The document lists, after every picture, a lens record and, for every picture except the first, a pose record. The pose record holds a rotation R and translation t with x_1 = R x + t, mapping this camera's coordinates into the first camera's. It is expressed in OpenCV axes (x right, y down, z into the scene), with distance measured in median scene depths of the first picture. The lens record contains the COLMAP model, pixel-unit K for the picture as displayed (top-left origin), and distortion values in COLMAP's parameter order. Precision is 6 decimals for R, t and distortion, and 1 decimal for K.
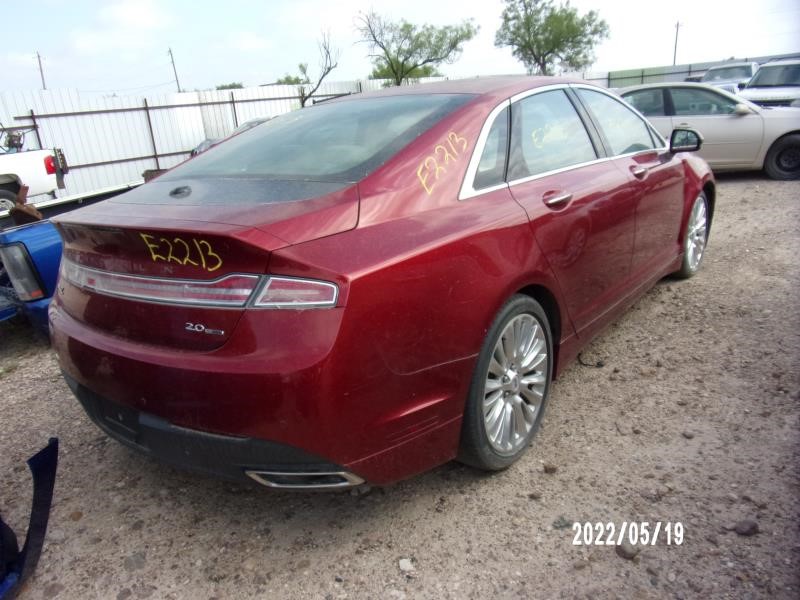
lens RADIAL K [[621.6, 0, 352.5], [0, 621.6, 302.6], [0, 0, 1]] dist [-0.031702, -0.000893]
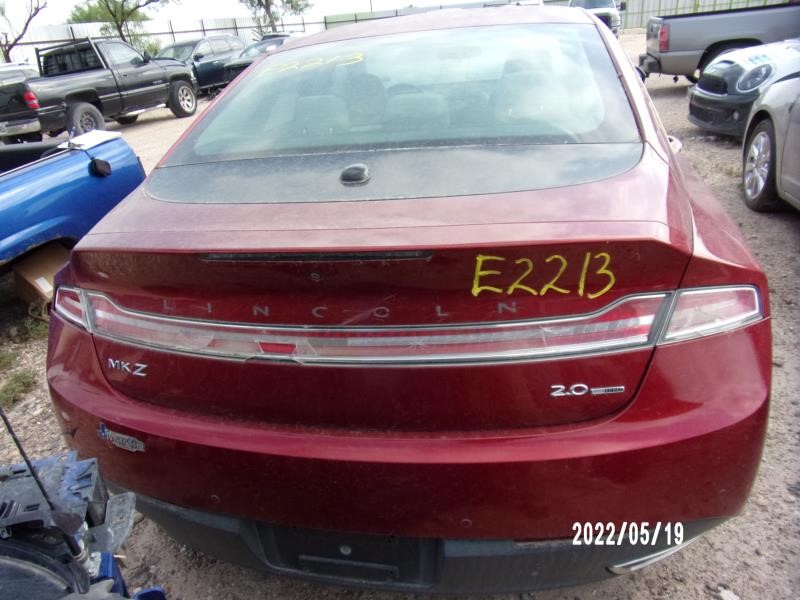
lens RADIAL K [[621.6, 0, 352.5], [0, 621.6, 302.6], [0, 0, 1]] dist [-0.031702, -0.000893]
pose [[0.882449, -0.184304, 0.432800, -0.624256], [0.151286, 0.982365, 0.109871, -0.132853], [-0.445417, -0.031479, 0.894770, 0.474815]]
